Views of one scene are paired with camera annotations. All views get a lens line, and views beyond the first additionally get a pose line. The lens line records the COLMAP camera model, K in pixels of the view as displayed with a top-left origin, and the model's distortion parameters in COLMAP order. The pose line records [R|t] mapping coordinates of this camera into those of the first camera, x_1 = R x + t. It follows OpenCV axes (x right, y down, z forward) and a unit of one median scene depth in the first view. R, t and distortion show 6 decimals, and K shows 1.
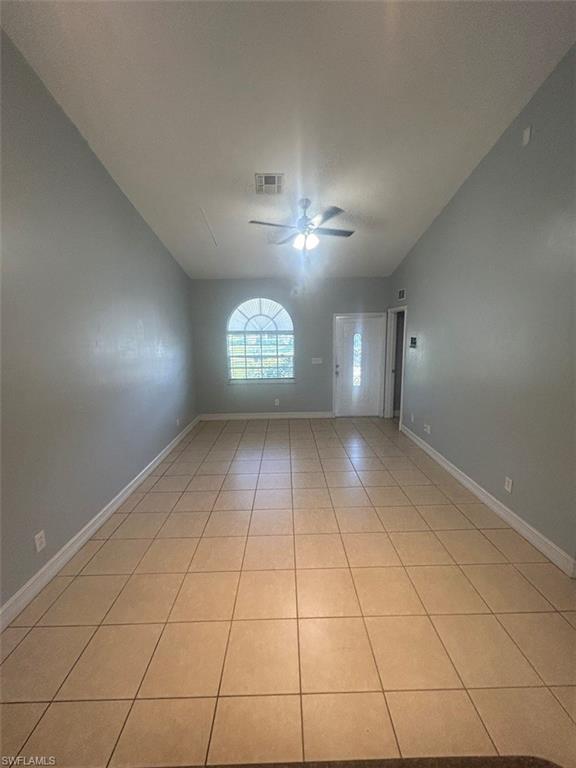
lens RADIAL K [[312.4, 0, 288.1], [0, 312.4, 381.7], [0, 0, 1]] dist [0.005951, 0.000289]
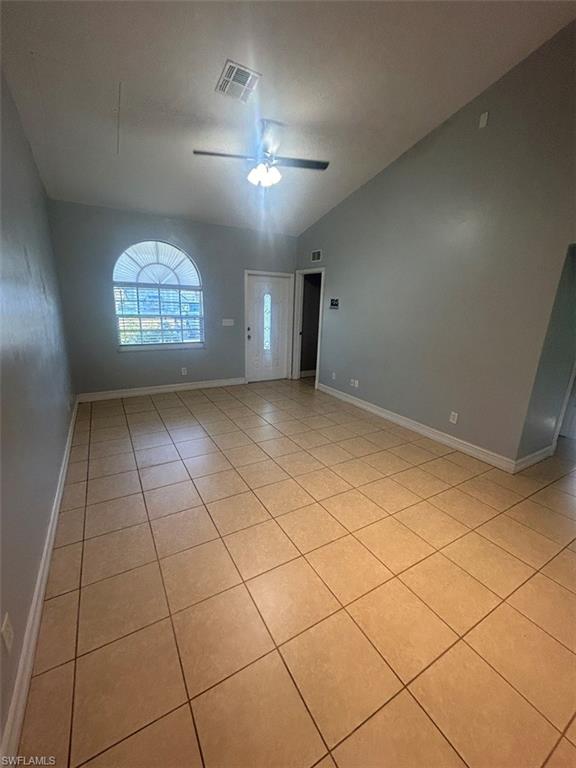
lens RADIAL K [[312.4, 0, 289.6], [0, 312.4, 381.7], [0, 0, 1]] dist [0.005951, 0.000289]
pose [[0.866408, -0.083091, 0.492374, -0.215213], [0.034345, 0.993639, 0.107247, 0.012688], [-0.498154, -0.076009, 0.863751, 0.116116]]
